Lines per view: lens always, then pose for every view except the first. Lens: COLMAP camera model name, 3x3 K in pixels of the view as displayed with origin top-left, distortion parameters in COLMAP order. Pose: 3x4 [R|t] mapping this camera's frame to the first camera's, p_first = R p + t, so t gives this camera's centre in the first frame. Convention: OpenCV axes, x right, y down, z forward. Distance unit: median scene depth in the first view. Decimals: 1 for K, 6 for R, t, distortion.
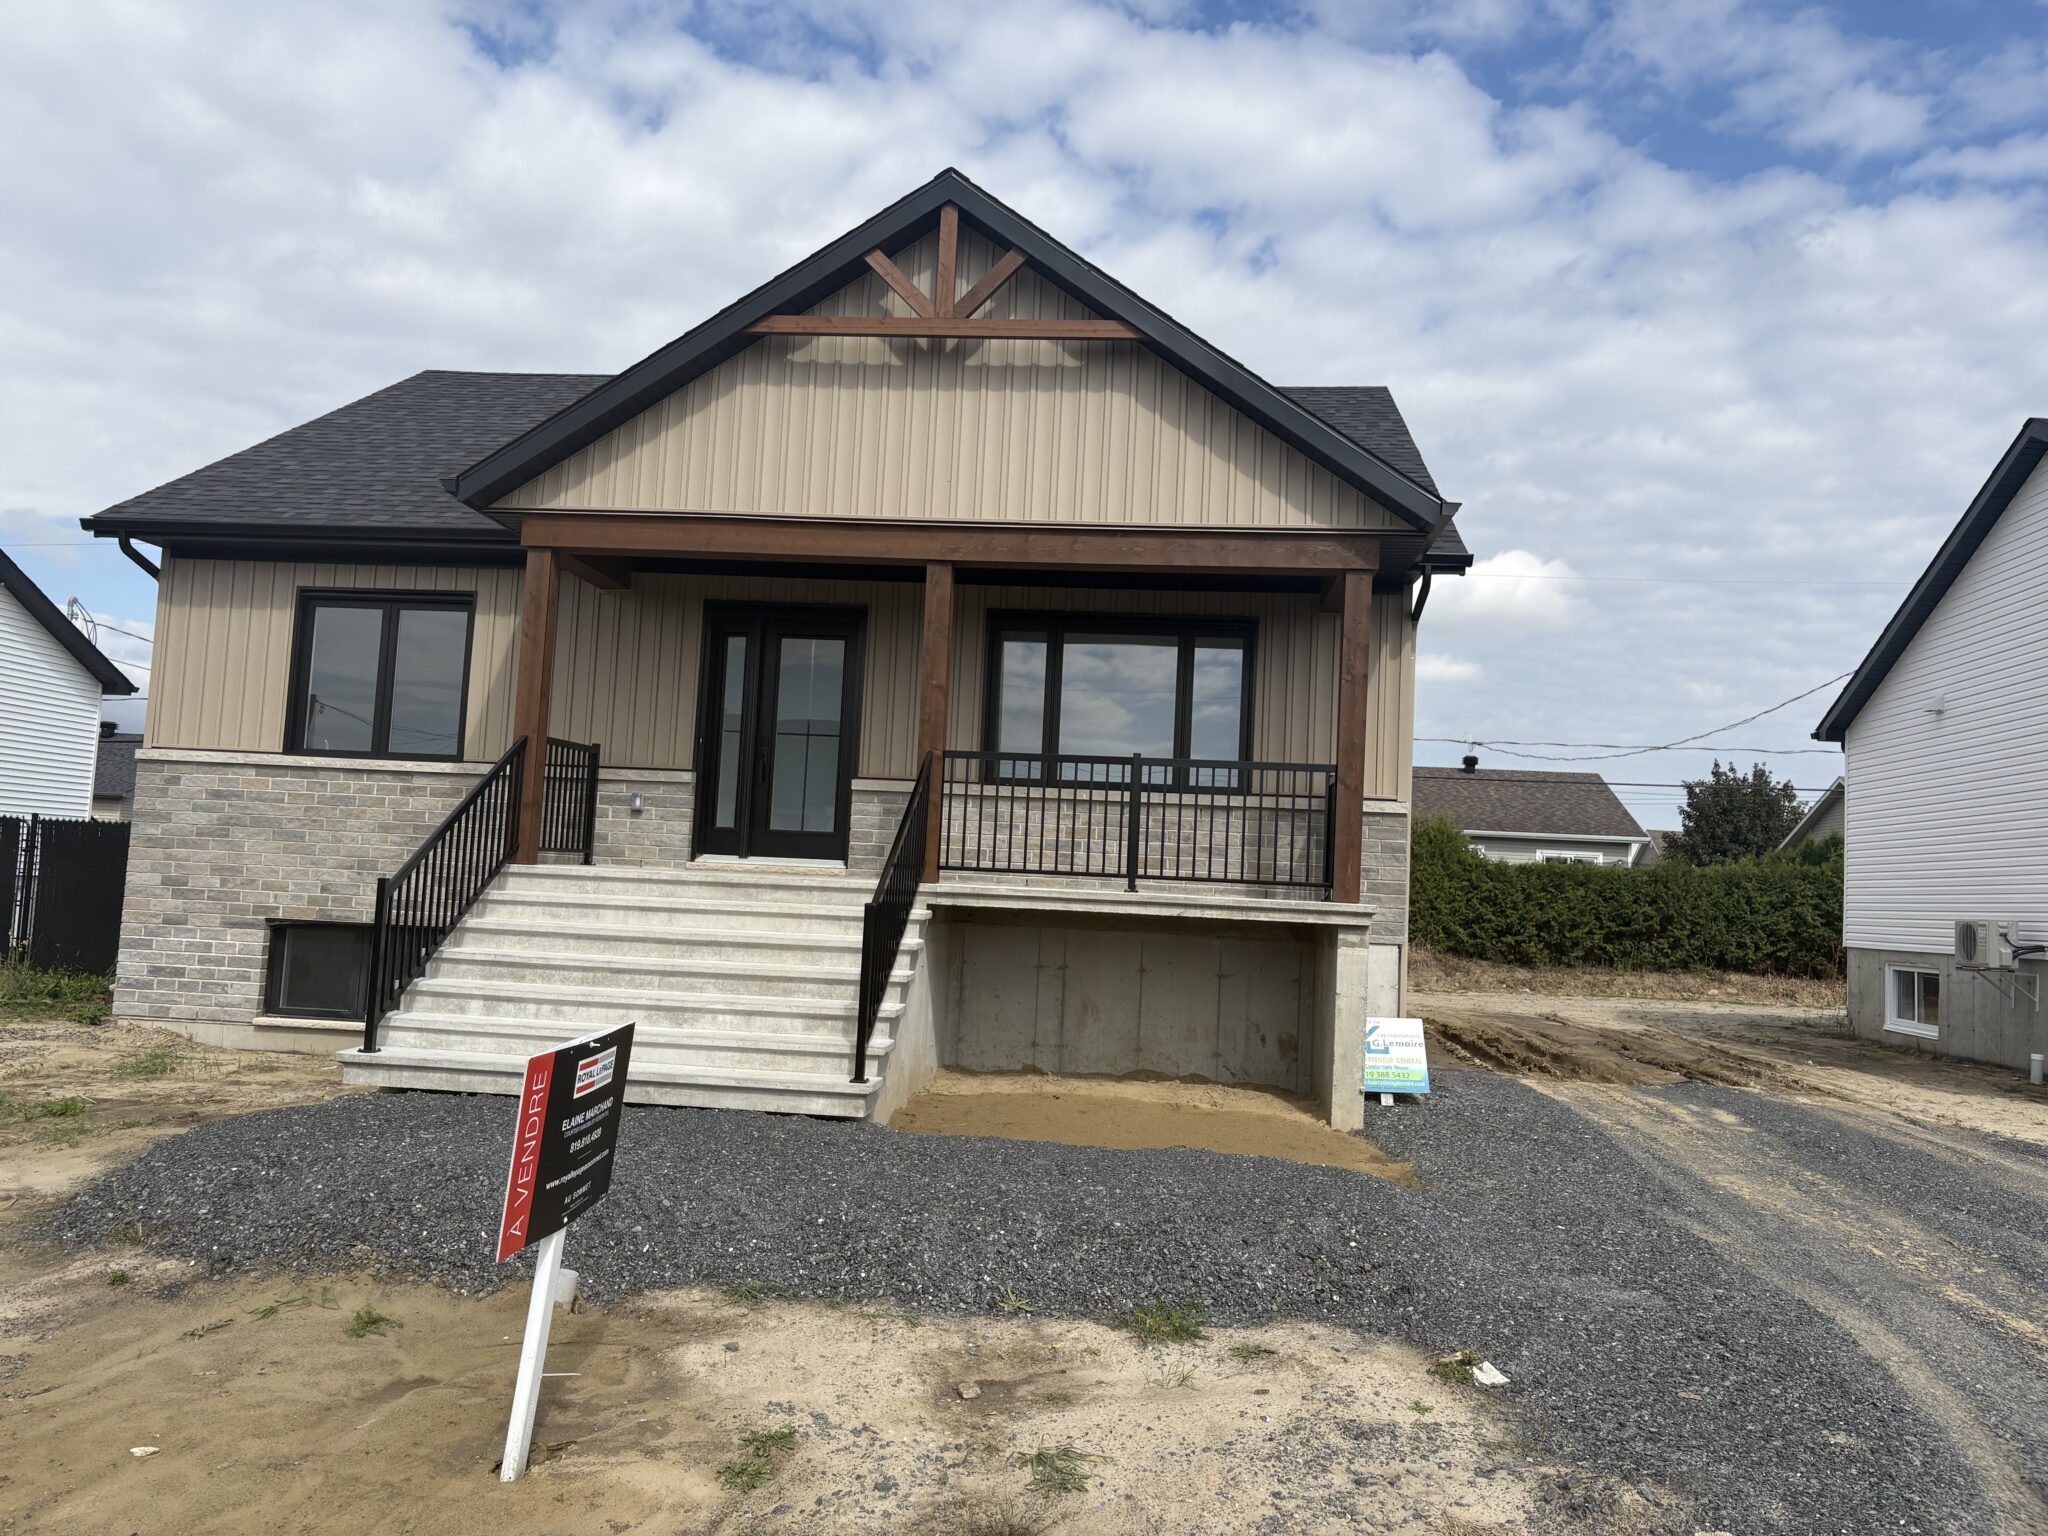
lens RADIAL K [[1555.5, 0, 1024.0], [0, 1555.5, 768.0], [0, 0, 1]] dist [0.041356, -0.041373]
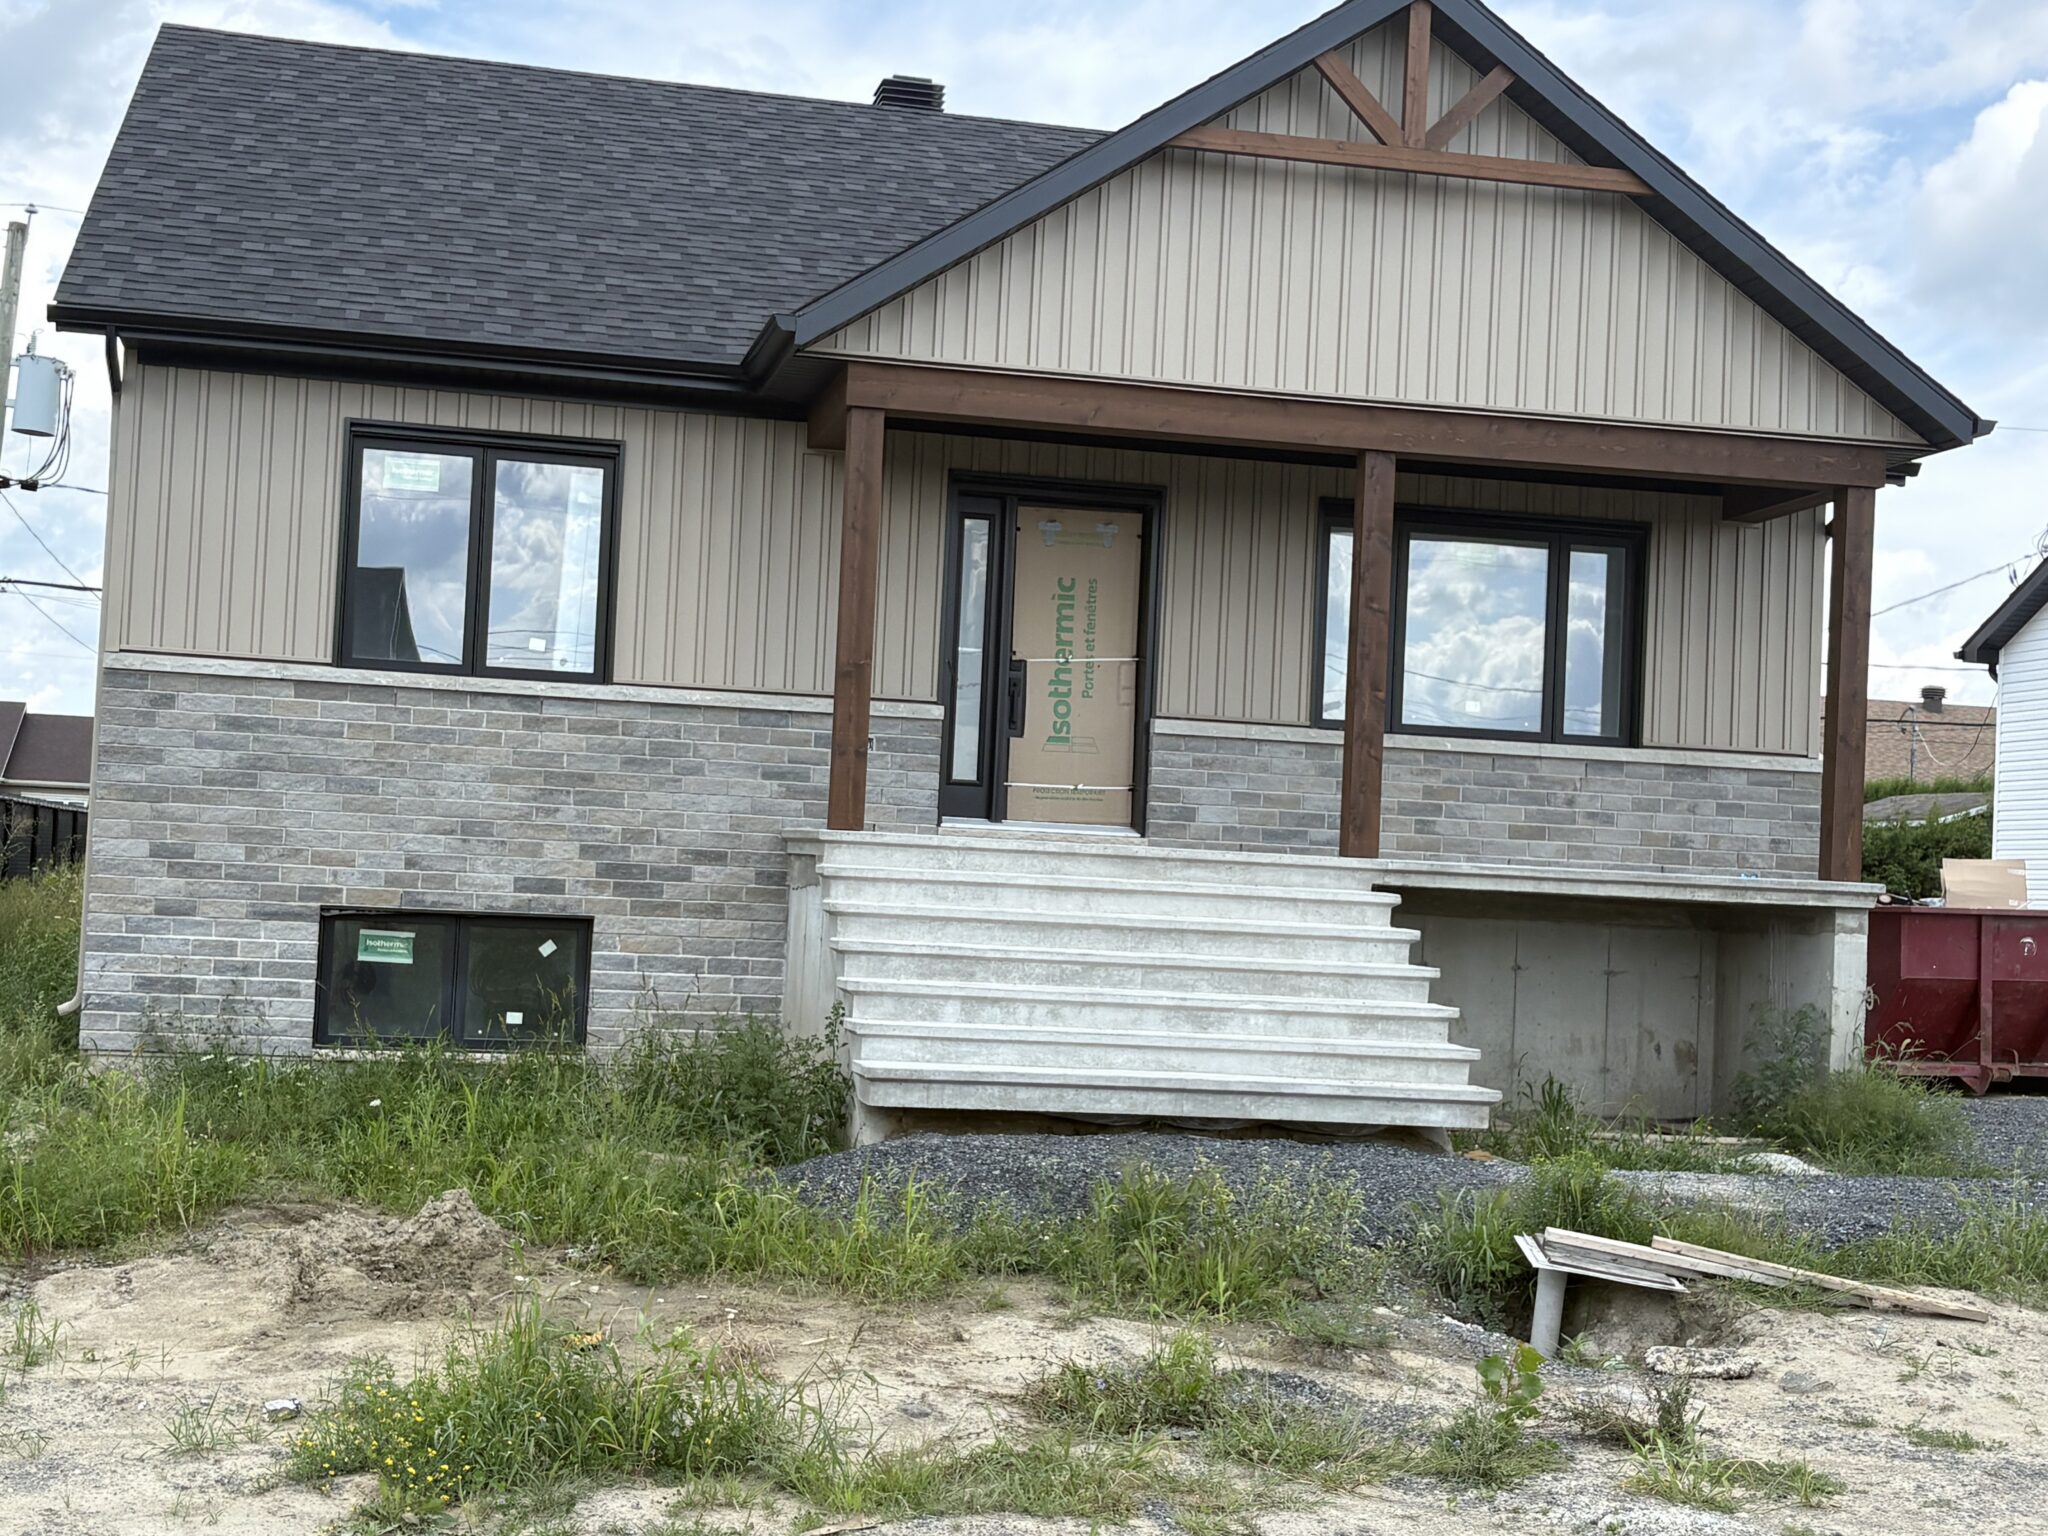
lens RADIAL K [[2956.3, 0, 1024.0], [0, 2956.3, 768.0], [0, 0, 1]] dist [0.133148, -0.103695]
pose [[0.949718, 0.010696, 0.312924, -0.601947], [-0.024919, 0.998828, 0.041489, -0.026139], [-0.312113, -0.047201, 0.948872, -0.332364]]
